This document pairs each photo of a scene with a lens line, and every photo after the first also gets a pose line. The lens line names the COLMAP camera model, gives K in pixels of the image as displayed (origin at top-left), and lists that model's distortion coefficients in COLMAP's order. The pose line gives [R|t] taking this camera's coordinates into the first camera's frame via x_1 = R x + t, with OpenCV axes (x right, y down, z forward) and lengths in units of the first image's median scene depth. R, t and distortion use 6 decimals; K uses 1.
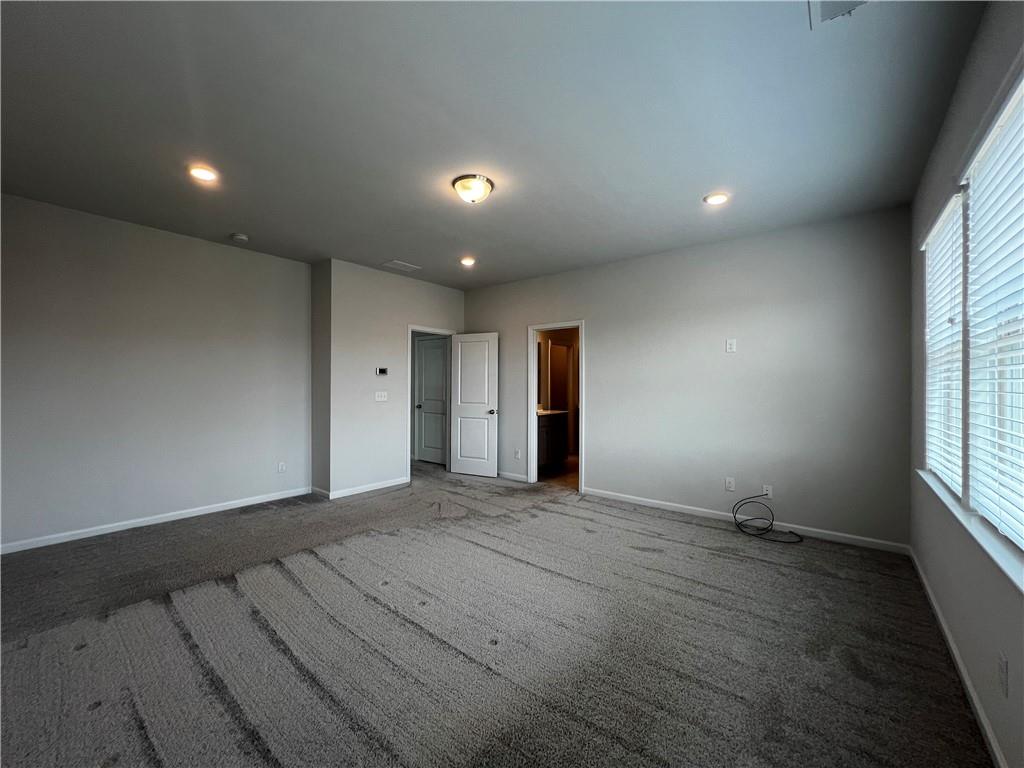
lens RADIAL K [[411.7, 0, 512.0], [0, 411.7, 384.0], [0, 0, 1]] dist [0.000033, 0.000337]
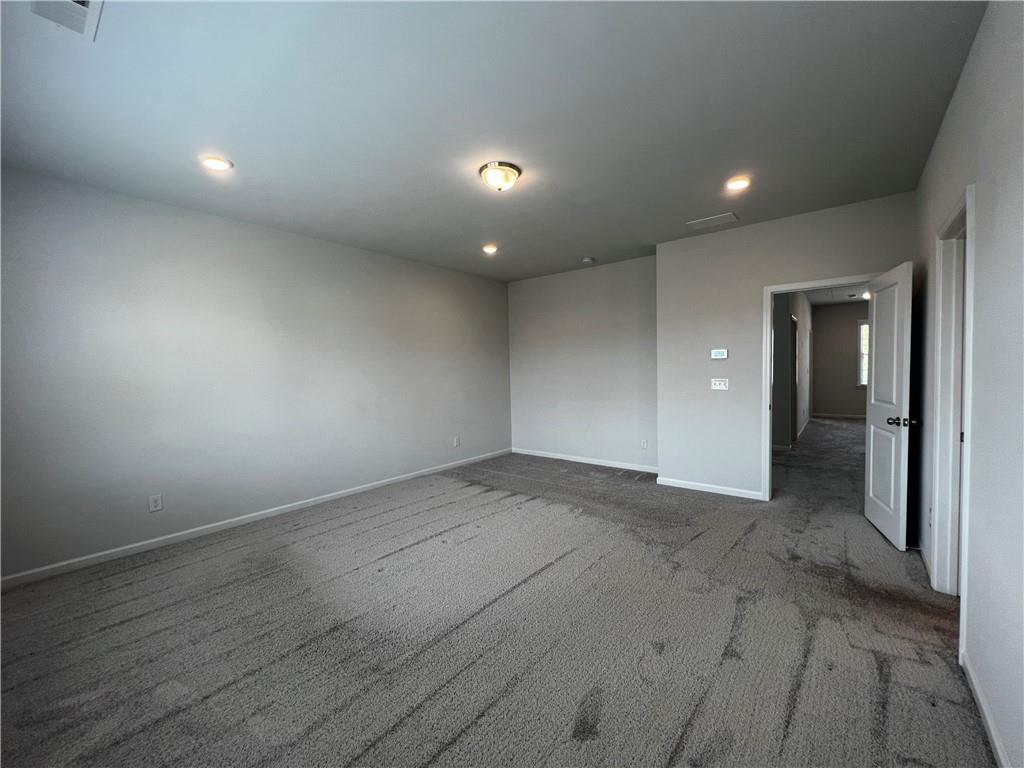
lens RADIAL K [[411.7, 0, 512.0], [0, 411.7, 384.0], [0, 0, 1]] dist [0.000033, 0.000337]
pose [[-0.013293, 0.030610, -0.999443, 0.656868], [0.019596, 0.999347, 0.030347, -0.004920], [0.999720, -0.019182, -0.013884, 0.747243]]
